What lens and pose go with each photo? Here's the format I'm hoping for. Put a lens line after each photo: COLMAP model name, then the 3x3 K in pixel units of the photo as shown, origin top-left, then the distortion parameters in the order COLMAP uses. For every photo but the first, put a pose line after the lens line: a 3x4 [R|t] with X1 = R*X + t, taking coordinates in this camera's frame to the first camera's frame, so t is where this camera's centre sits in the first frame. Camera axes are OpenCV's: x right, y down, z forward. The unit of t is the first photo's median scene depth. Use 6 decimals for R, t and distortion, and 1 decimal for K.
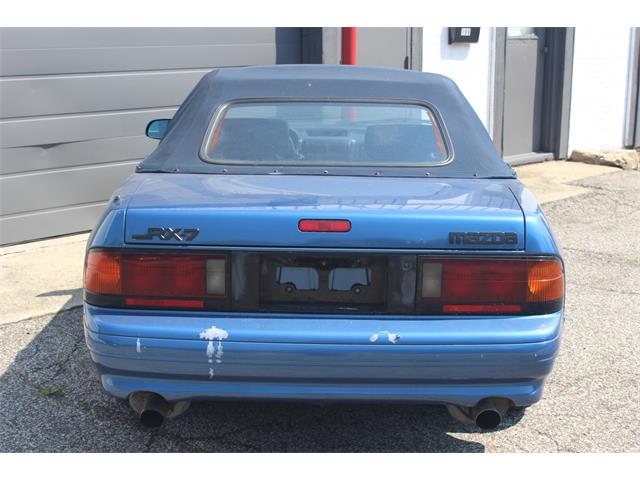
lens RADIAL K [[1002.6, 0, 320.0], [0, 1002.6, 240.0], [0, 0, 1]] dist [-0.019512, -0.049702]
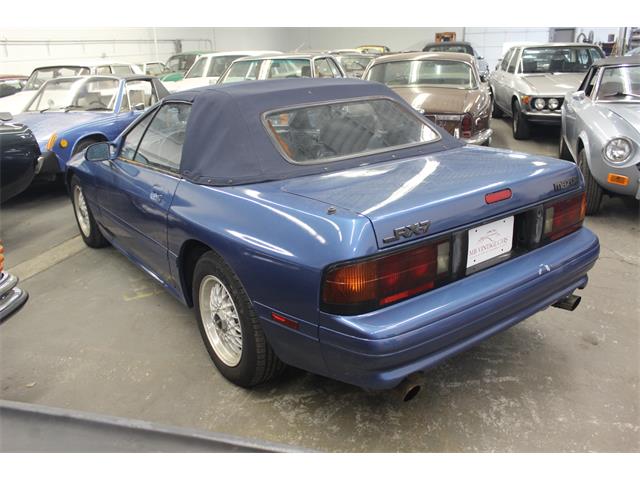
lens RADIAL K [[526.6, 0, 320.0], [0, 526.6, 240.0], [0, 0, 1]] dist [-0.068272, -0.000407]
pose [[0.806445, -0.236928, 0.541767, -0.539890], [0.176596, 0.970906, 0.161729, -0.105901], [-0.564323, -0.034751, 0.824822, 0.584050]]
